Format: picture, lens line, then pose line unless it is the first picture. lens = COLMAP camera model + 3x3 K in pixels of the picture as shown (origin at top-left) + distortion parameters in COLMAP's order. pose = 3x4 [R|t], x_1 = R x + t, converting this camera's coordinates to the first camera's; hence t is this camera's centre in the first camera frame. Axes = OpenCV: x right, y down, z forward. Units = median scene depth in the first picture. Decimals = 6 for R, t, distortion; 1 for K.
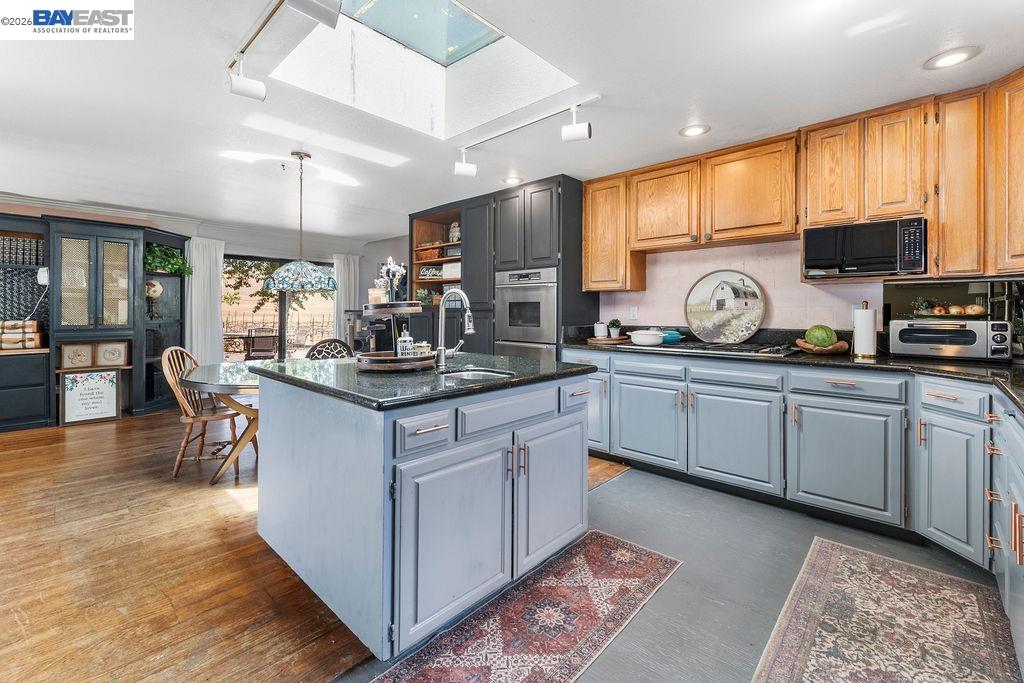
lens RADIAL K [[436.1, 0, 511.5], [0, 436.1, 311.5], [0, 0, 1]] dist [0.001802, -0.000234]
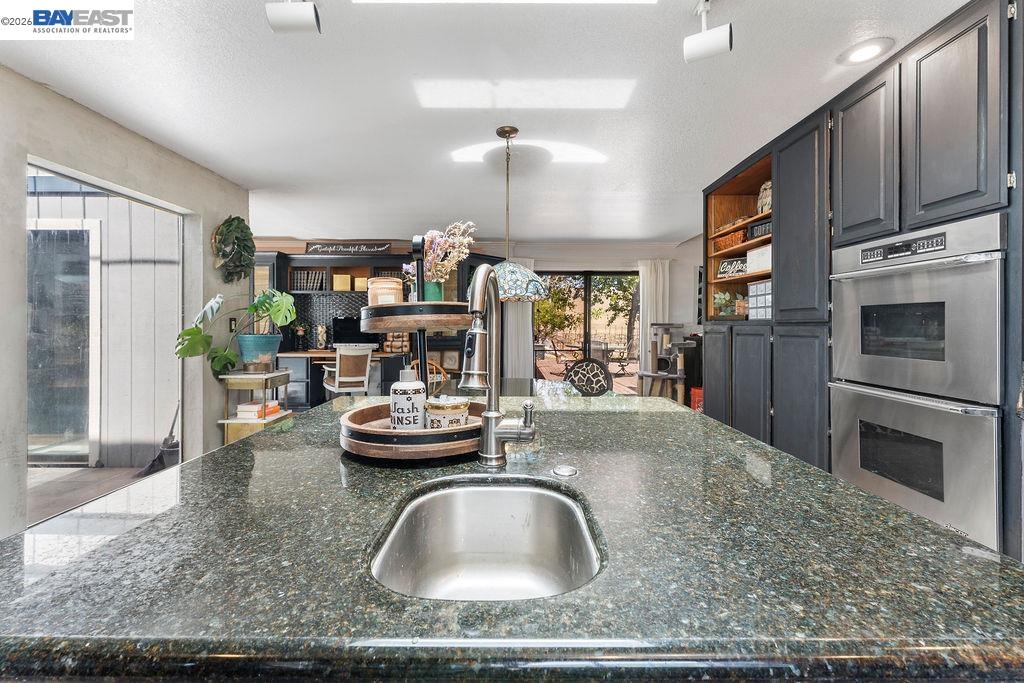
lens RADIAL K [[418.1, 0, 512.5], [0, 418.1, 323.9], [0, 0, 1]] dist [-0.000563, -0.000323]
pose [[0.681497, -0.002919, -0.731815, 0.075879], [0.000781, 0.999994, -0.003261, 0.000313], [0.731820, 0.001651, 0.681496, 0.411303]]
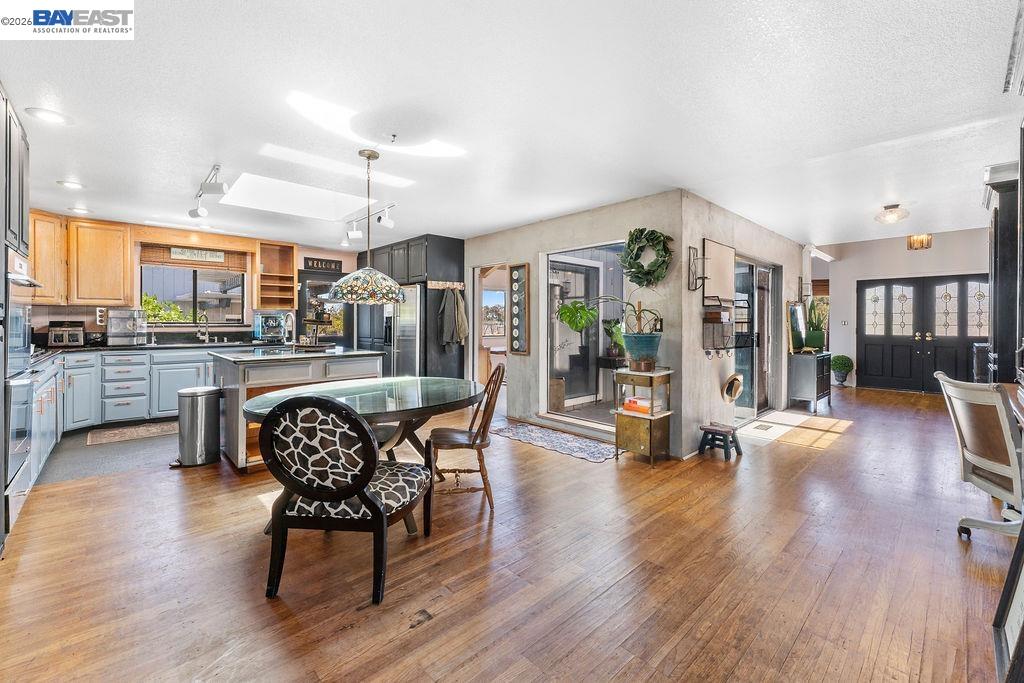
lens RADIAL K [[423.8, 0, 512.0], [0, 423.8, 323.9], [0, 0, 1]] dist [0.002042, 0.000035]
pose [[-0.997741, -0.004871, 0.066998, -0.719479], [-0.004687, 0.999985, 0.002910, -0.004075], [-0.067011, 0.002589, -0.997749, 1.596332]]
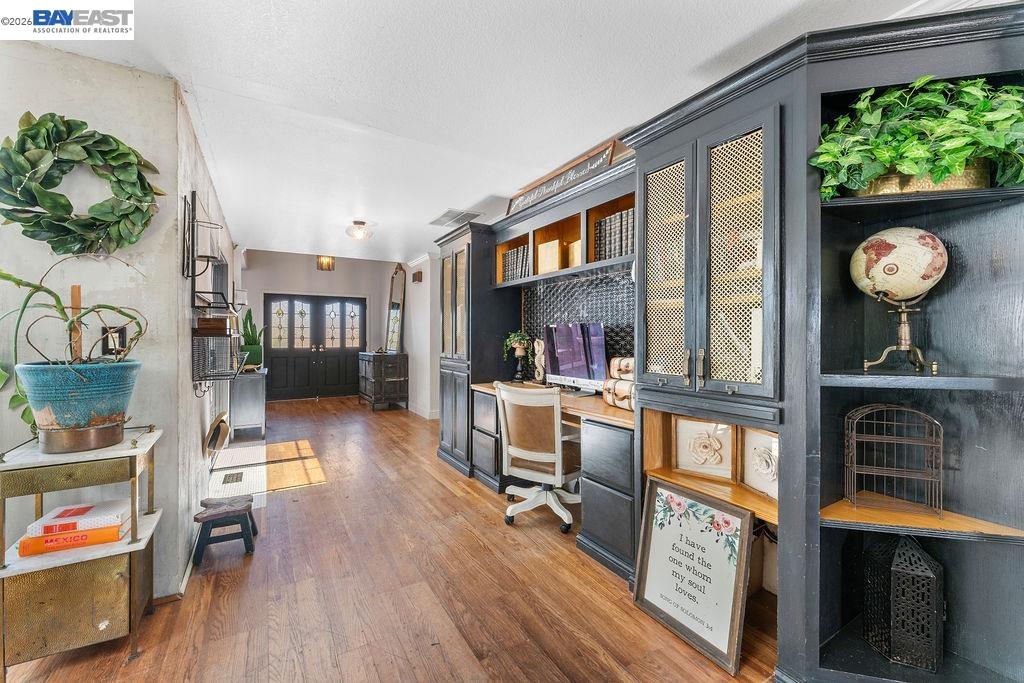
lens RADIAL K [[420.1, 0, 509.8], [0, 420.1, 336.8], [0, 0, 1]] dist [0.000335, -0.000176]
pose [[-0.274361, -0.004574, -0.961616, -0.665767], [-0.002413, 0.999989, -0.004068, -0.003444], [0.961624, 0.001204, -0.274369, 1.123155]]
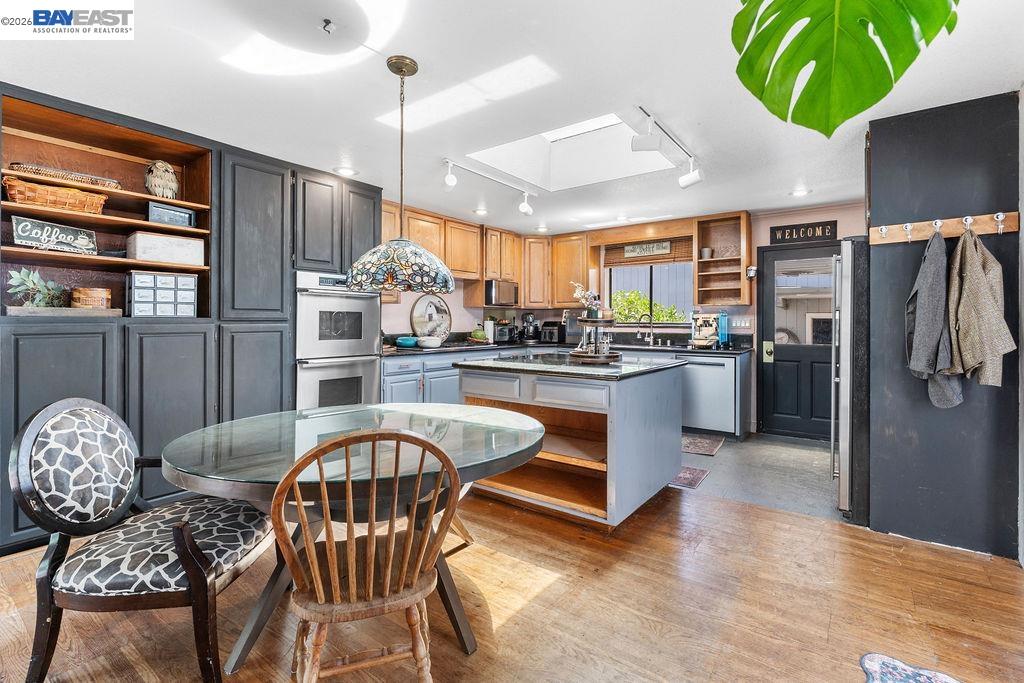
lens RADIAL K [[466.3, 0, 512.4], [0, 466.3, 321.7], [0, 0, 1]] dist [0.000568, -0.000031]
pose [[-0.107345, -0.002995, 0.994217, -0.970623], [-0.004092, 0.999988, 0.002571, -0.005323], [-0.994213, -0.003793, -0.107356, 0.782783]]
